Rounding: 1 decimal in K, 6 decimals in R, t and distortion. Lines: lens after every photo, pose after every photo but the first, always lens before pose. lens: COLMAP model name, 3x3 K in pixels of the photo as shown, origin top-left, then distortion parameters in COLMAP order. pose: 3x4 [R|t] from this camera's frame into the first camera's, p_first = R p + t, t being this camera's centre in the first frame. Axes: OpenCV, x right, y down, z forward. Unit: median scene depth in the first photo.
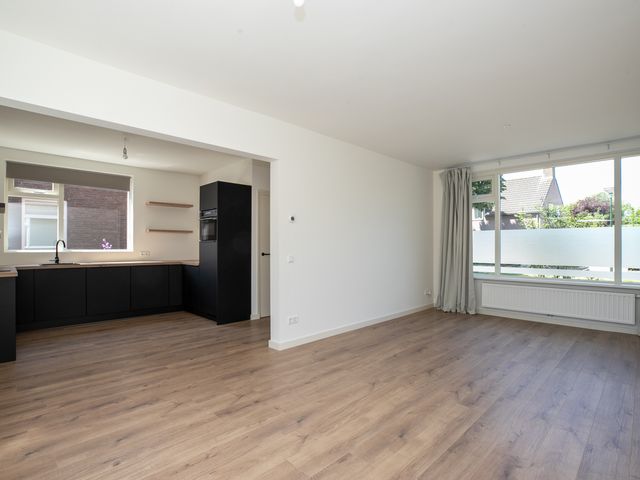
lens RADIAL K [[334.9, 0, 324.9], [0, 334.9, 244.4], [0, 0, 1]] dist [-0.047146, 0.014170]
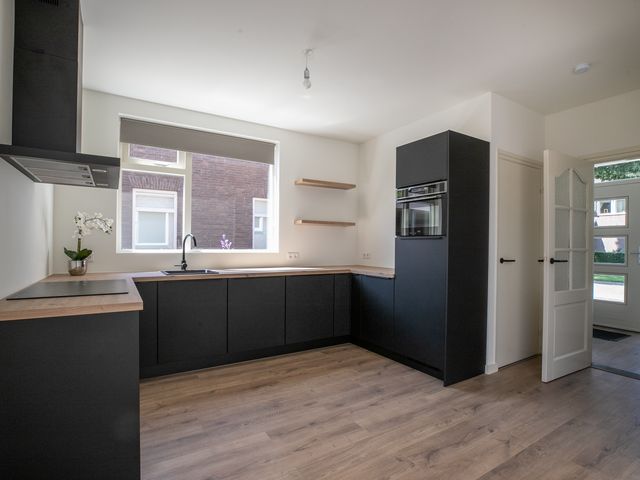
lens RADIAL K [[334.9, 0, 322.9], [0, 334.9, 243.2], [0, 0, 1]] dist [-0.047146, 0.014170]
pose [[0.976402, 0.008473, -0.215794, -0.370139], [-0.008011, 0.999963, 0.003013, -0.000745], [0.215811, -0.001213, 0.976434, 0.371567]]
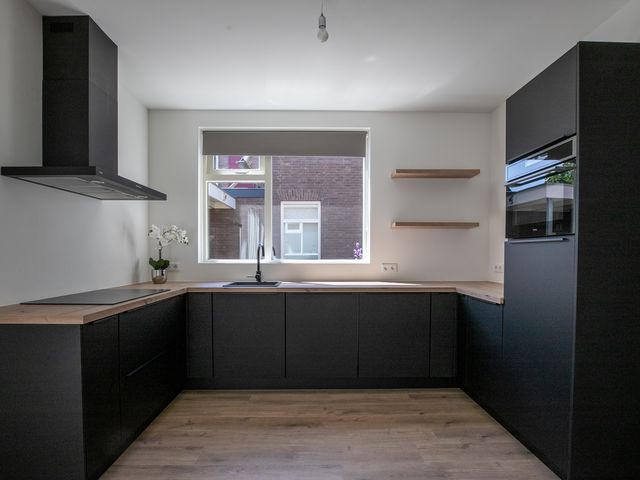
lens RADIAL K [[352.5, 0, 320.4], [0, 352.5, 259.4], [0, 0, 1]] dist [-0.031711, 0.001388]
pose [[0.726429, 0.013229, -0.687114, -0.249744], [0.002908, 0.999747, 0.022322, 0.001043], [0.687235, -0.018214, 0.726206, 0.546624]]
